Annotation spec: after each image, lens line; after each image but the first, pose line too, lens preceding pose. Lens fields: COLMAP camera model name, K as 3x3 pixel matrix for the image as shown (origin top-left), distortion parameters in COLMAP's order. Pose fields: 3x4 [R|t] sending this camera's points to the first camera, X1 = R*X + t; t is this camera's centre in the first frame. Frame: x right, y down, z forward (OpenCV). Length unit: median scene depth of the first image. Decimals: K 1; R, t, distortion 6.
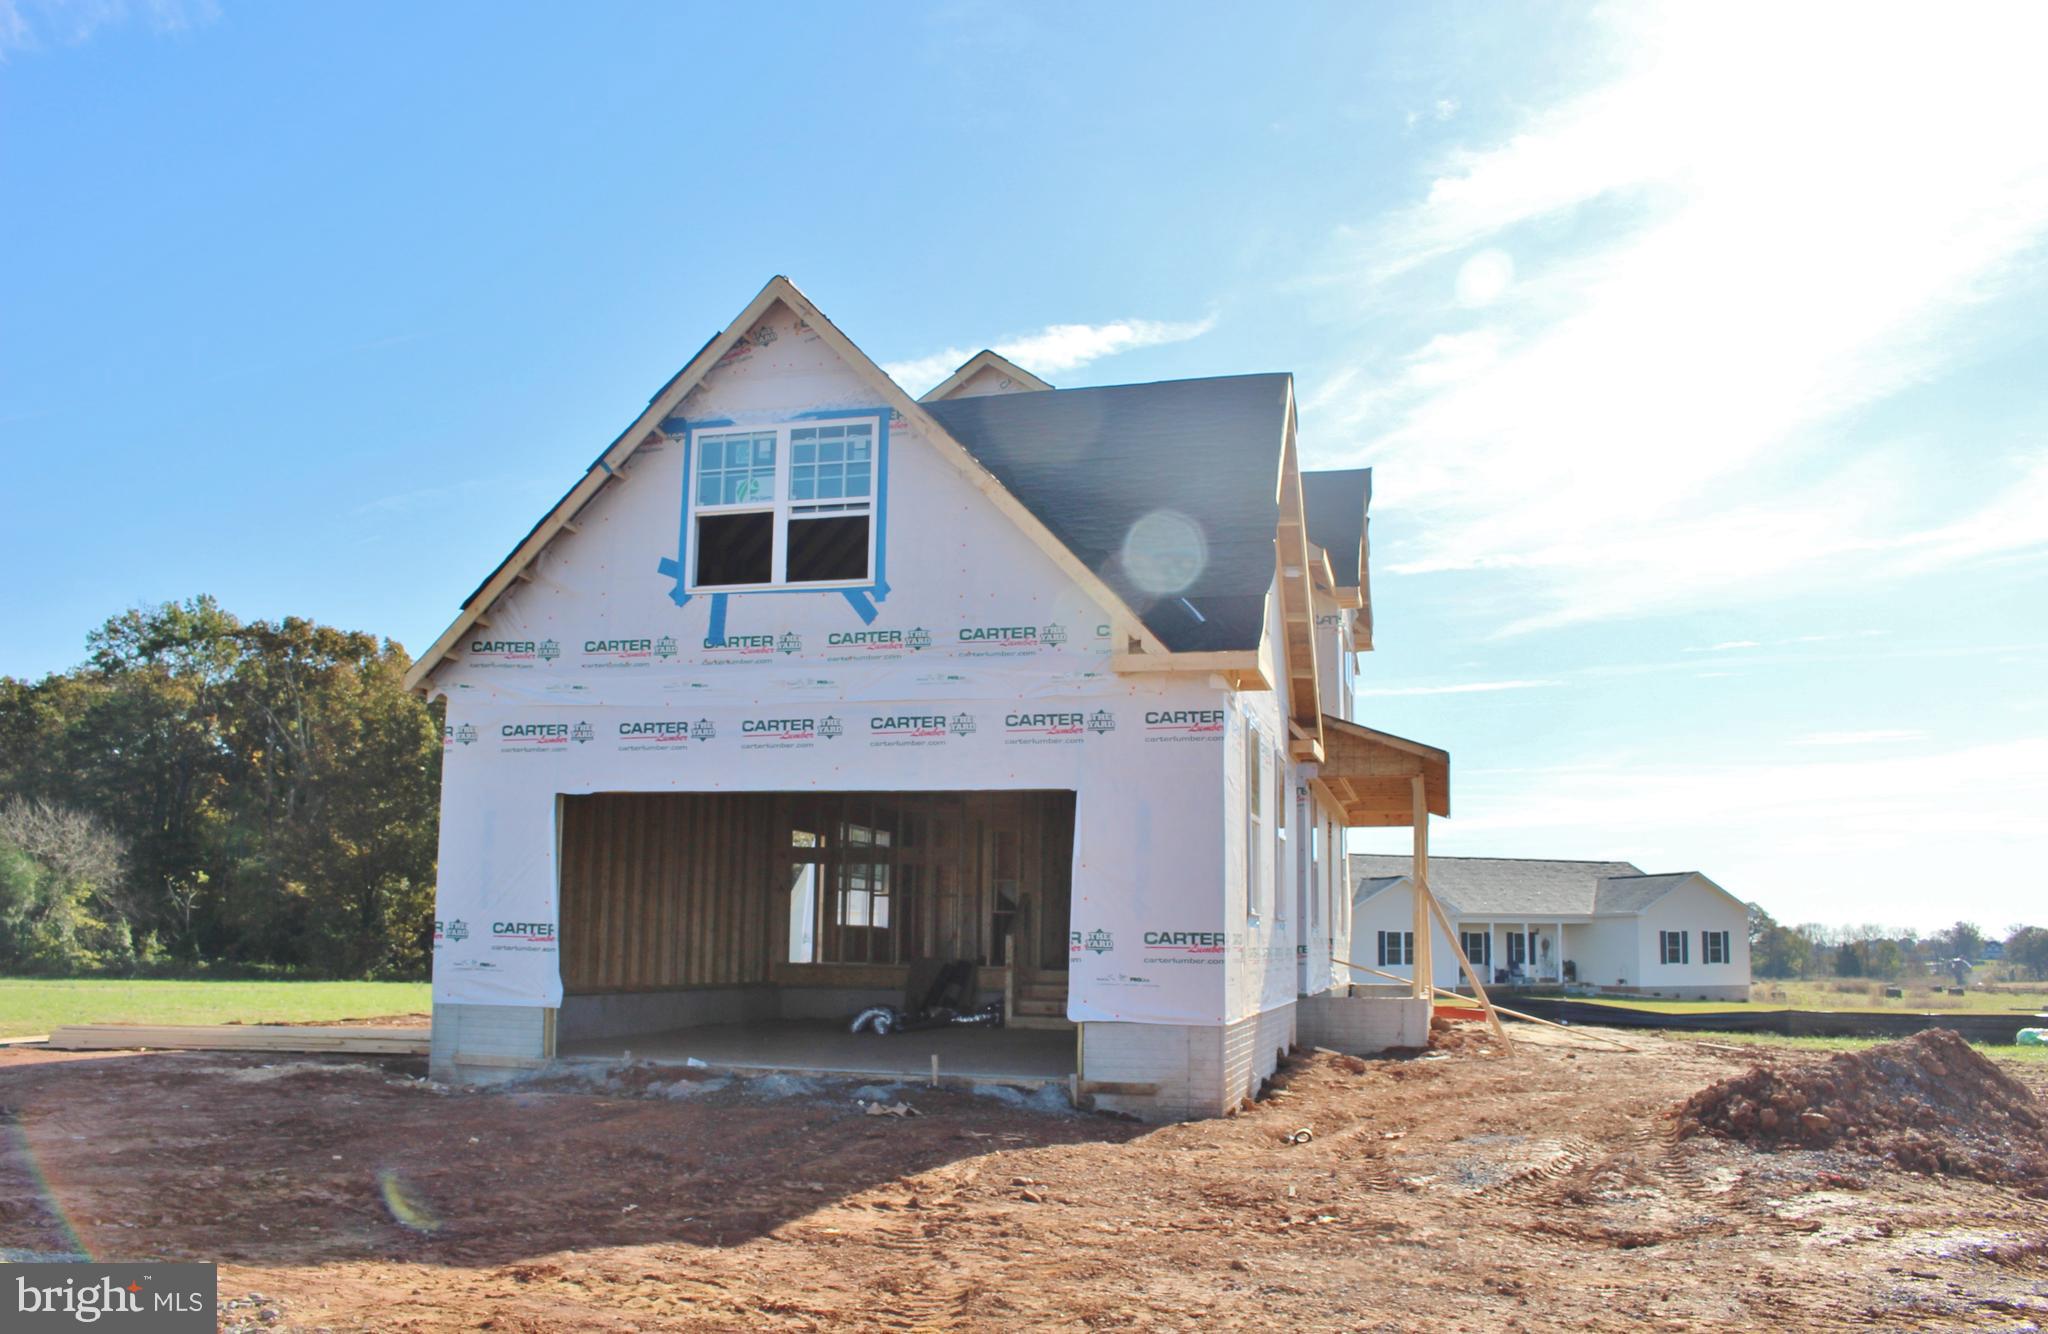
lens RADIAL K [[1900.4, 0, 1024.0], [0, 1900.4, 667.0], [0, 0, 1]] dist [-0.002736, -0.000483]
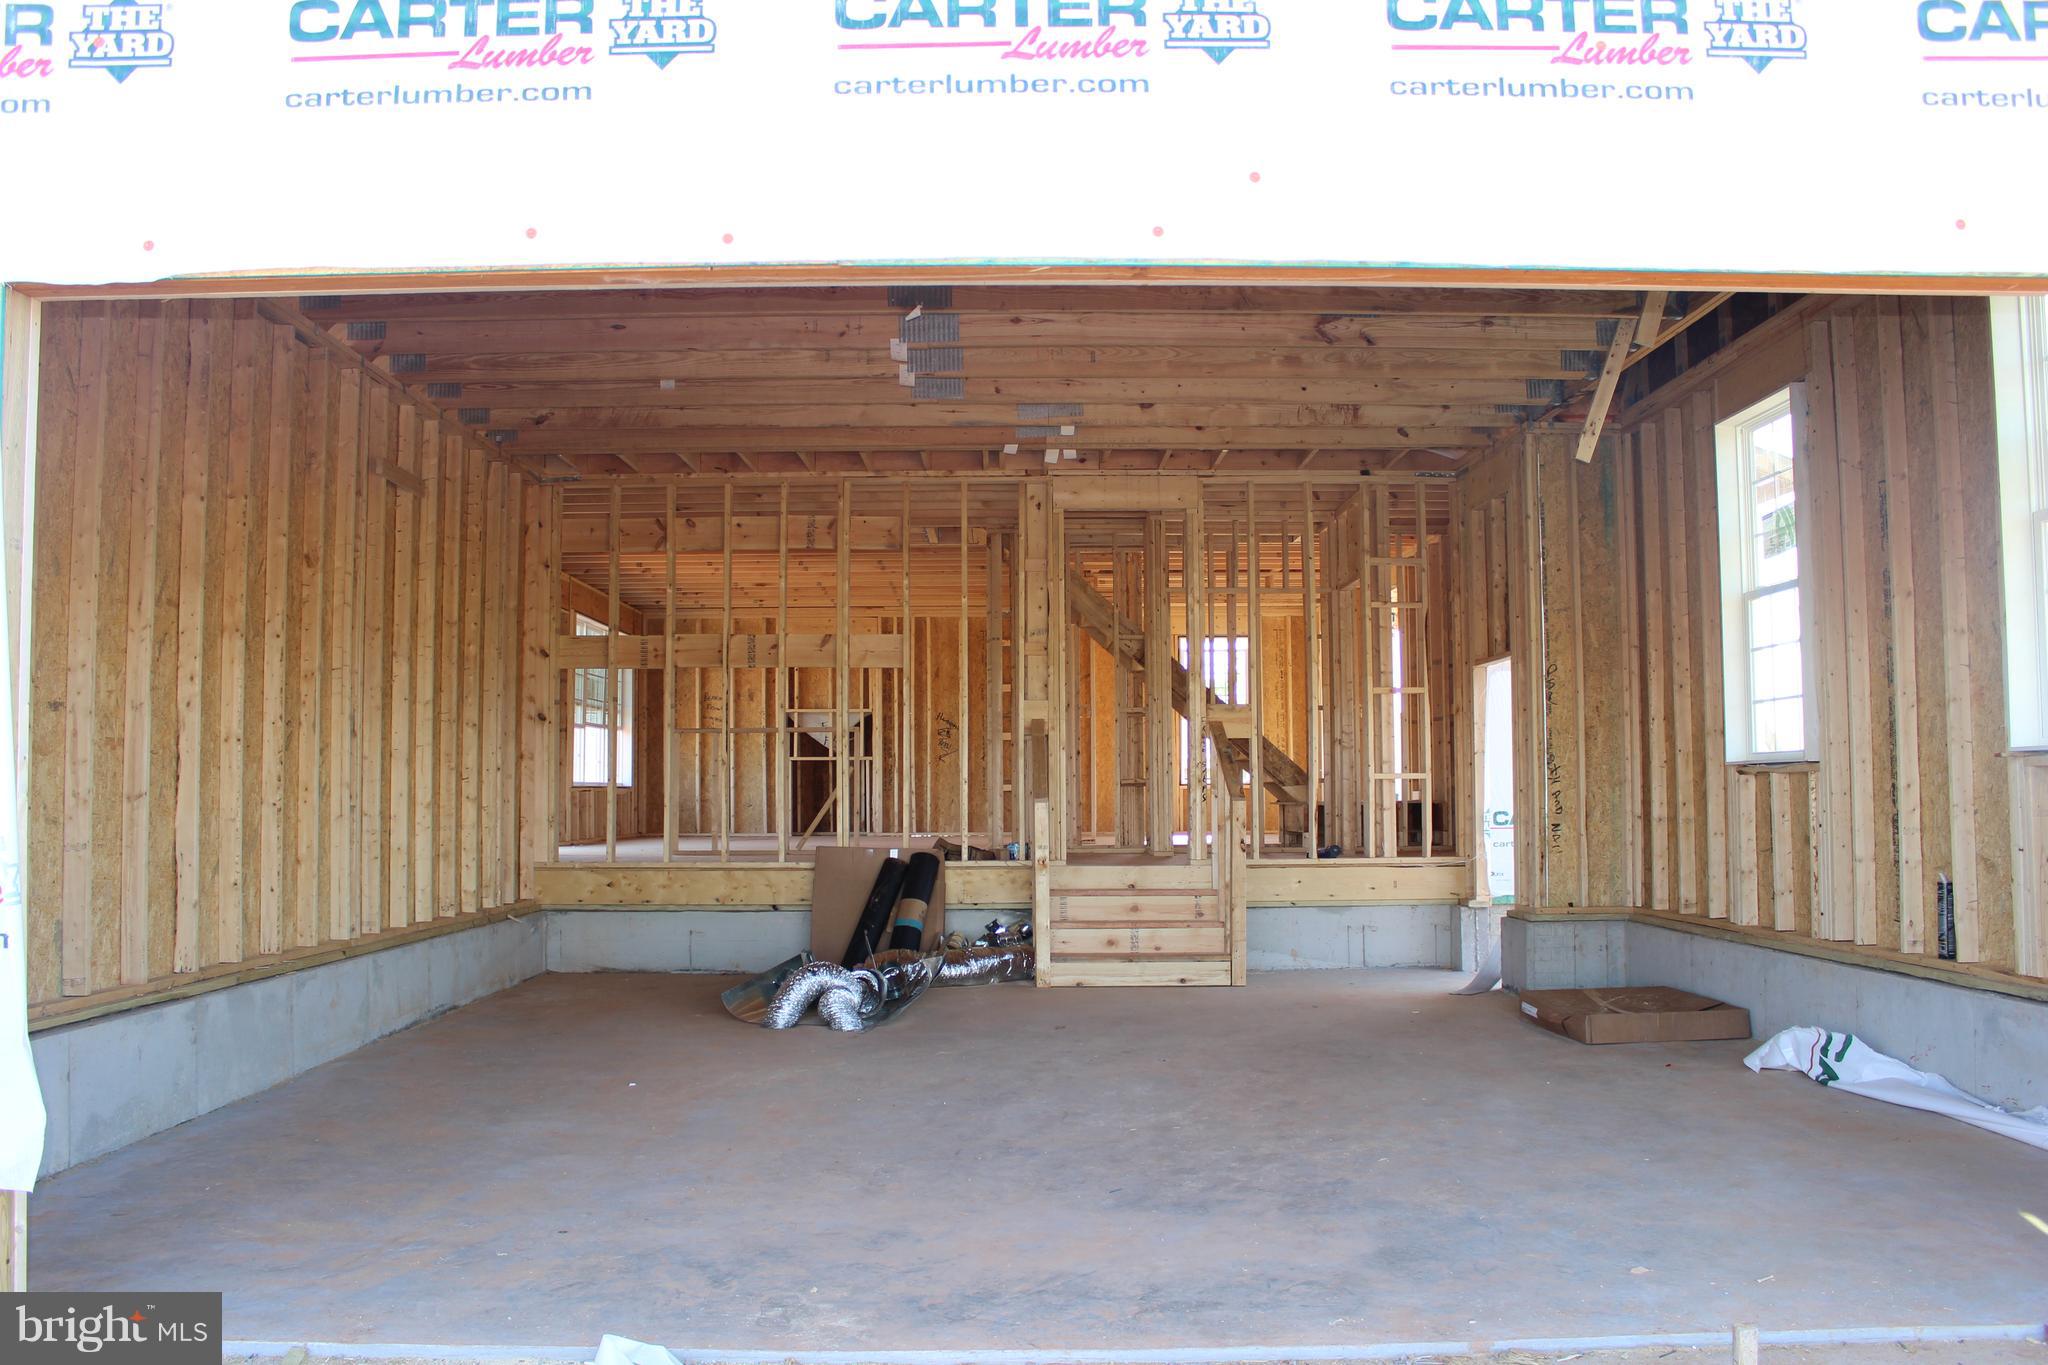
lens RADIAL K [[1689.4, 0, 1024.0], [0, 1689.4, 682.5], [0, 0, 1]] dist [-0.161793, 0.127002]
pose [[0.962146, -0.002601, 0.272522, -0.139244], [-0.020380, 0.996468, 0.081463, 0.076202], [-0.271772, -0.083934, 0.958695, 0.601912]]
